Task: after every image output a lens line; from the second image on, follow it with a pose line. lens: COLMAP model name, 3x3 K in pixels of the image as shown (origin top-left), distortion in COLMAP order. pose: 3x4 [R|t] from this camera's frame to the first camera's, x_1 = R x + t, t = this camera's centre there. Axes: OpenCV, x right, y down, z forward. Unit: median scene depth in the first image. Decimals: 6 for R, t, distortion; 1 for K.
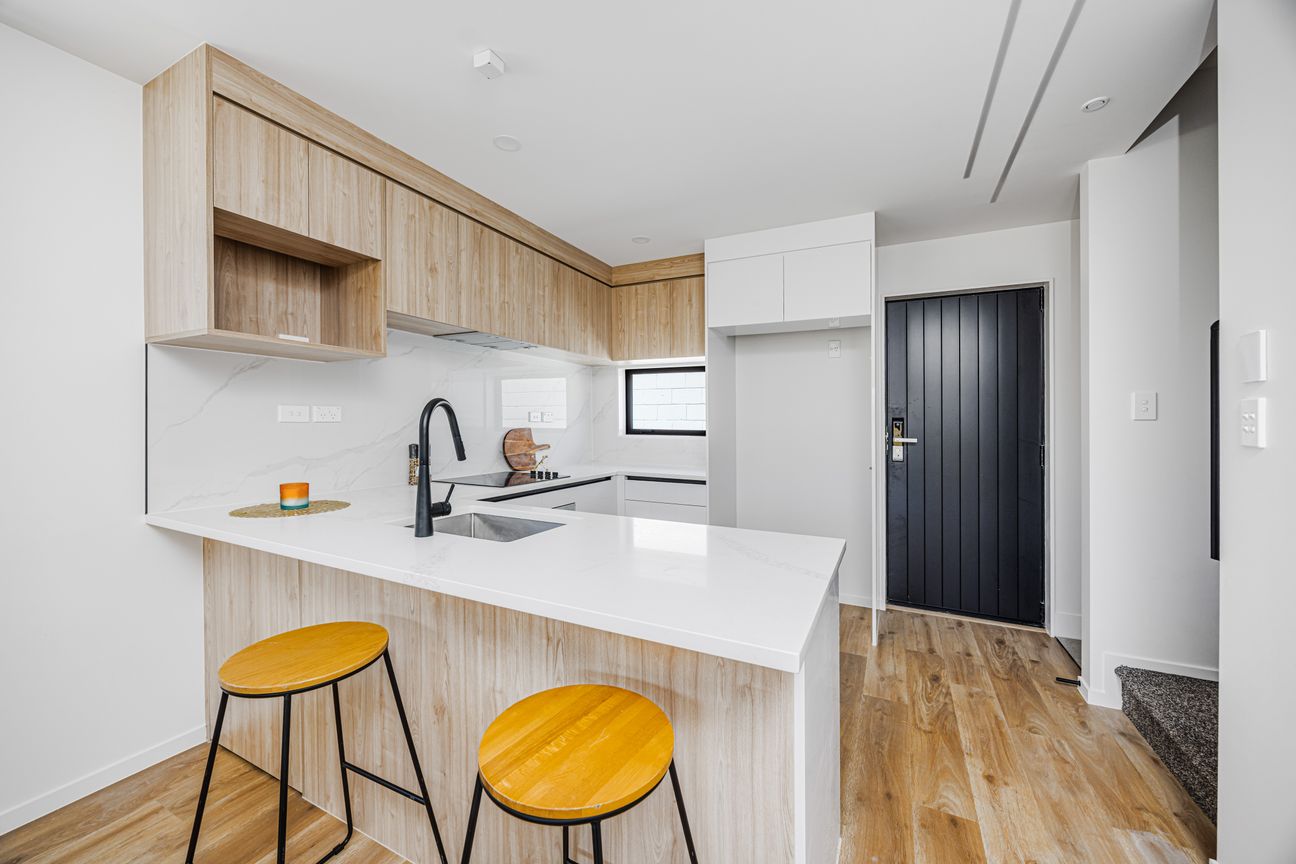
lens RADIAL K [[489.4, 0, 650.4], [0, 489.4, 425.3], [0, 0, 1]] dist [-0.002897, 0.000638]
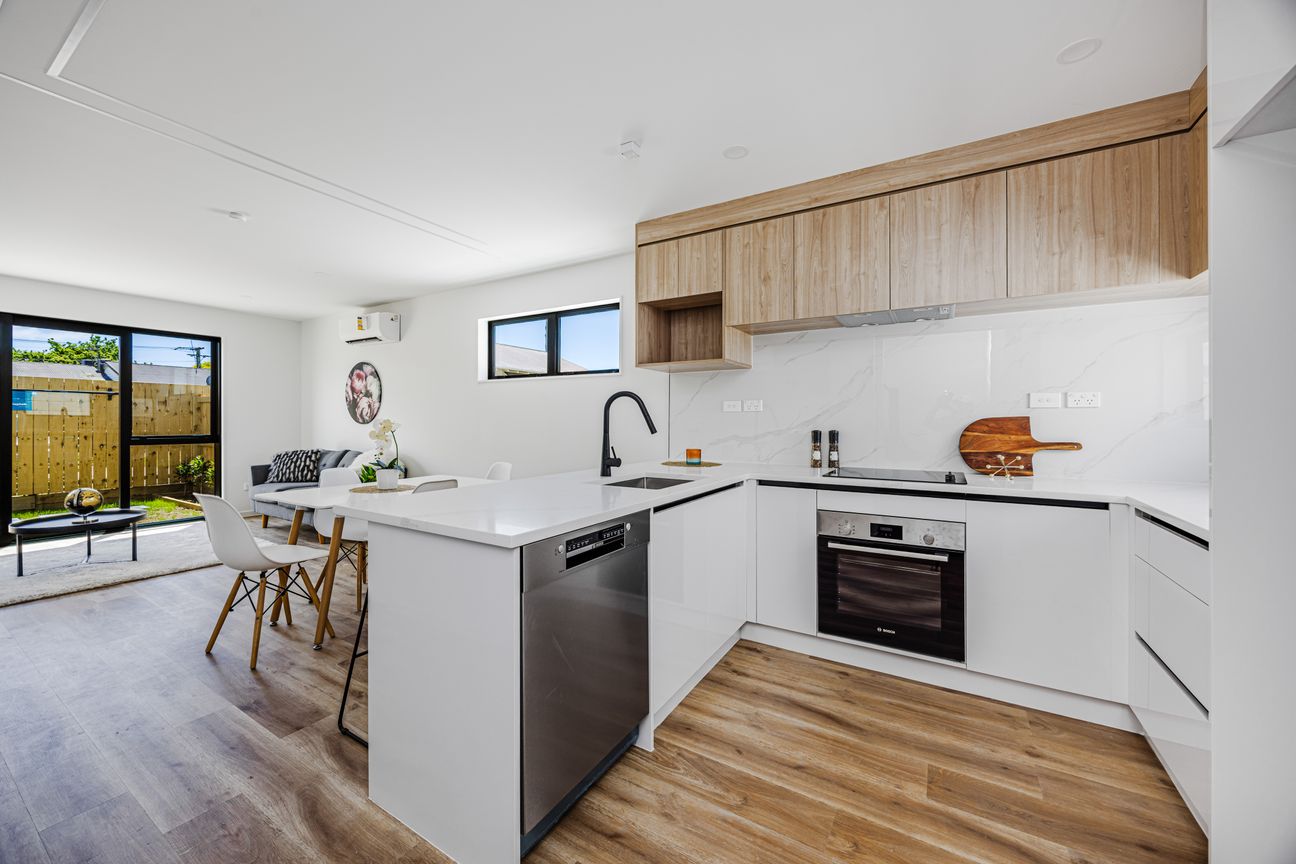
lens RADIAL K [[489.4, 0, 654.3], [0, 489.4, 427.5], [0, 0, 1]] dist [-0.002897, 0.000638]
pose [[-0.070837, 0.007387, -0.997461, 0.736988], [-0.008079, 0.999936, 0.007979, 0.030128], [0.997455, 0.008623, -0.070772, 0.810616]]
